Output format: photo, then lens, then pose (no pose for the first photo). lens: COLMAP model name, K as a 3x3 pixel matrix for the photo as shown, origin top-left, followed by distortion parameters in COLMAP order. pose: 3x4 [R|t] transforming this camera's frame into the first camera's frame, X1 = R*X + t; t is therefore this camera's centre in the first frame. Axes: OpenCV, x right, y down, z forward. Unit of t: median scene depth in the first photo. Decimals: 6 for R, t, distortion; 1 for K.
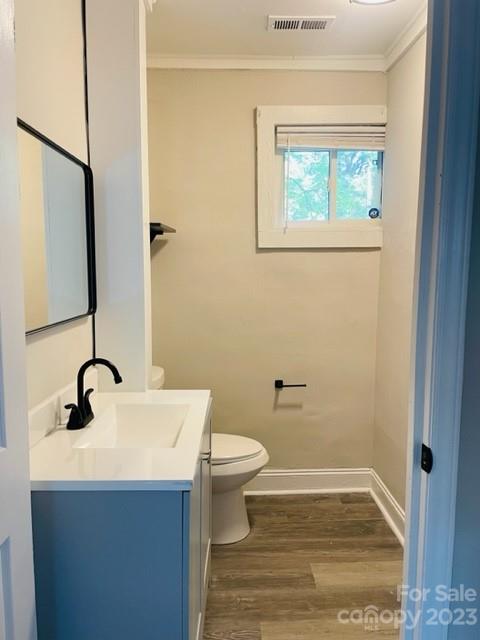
lens RADIAL K [[499.7, 0, 240.1], [0, 499.7, 322.8], [0, 0, 1]] dist [0.005932, 0.005800]
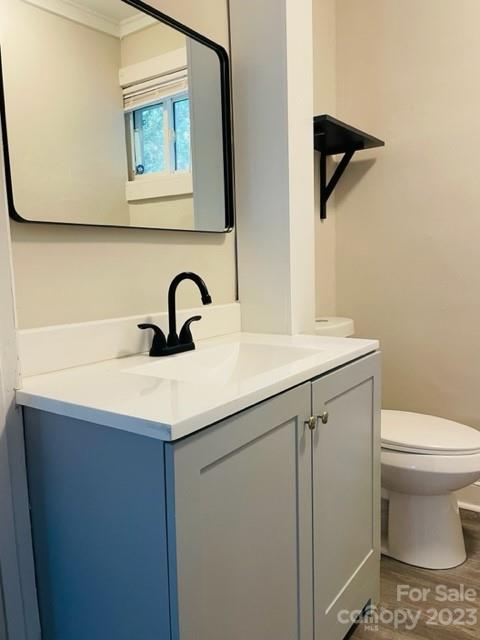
lens RADIAL K [[499.7, 0, 242.4], [0, 499.7, 316.5], [0, 0, 1]] dist [0.005932, 0.005800]
pose [[0.815234, 0.041611, -0.577635, 0.204728], [-0.036227, 0.999126, 0.020846, 0.102572], [0.577998, 0.003932, 0.816029, 0.343171]]
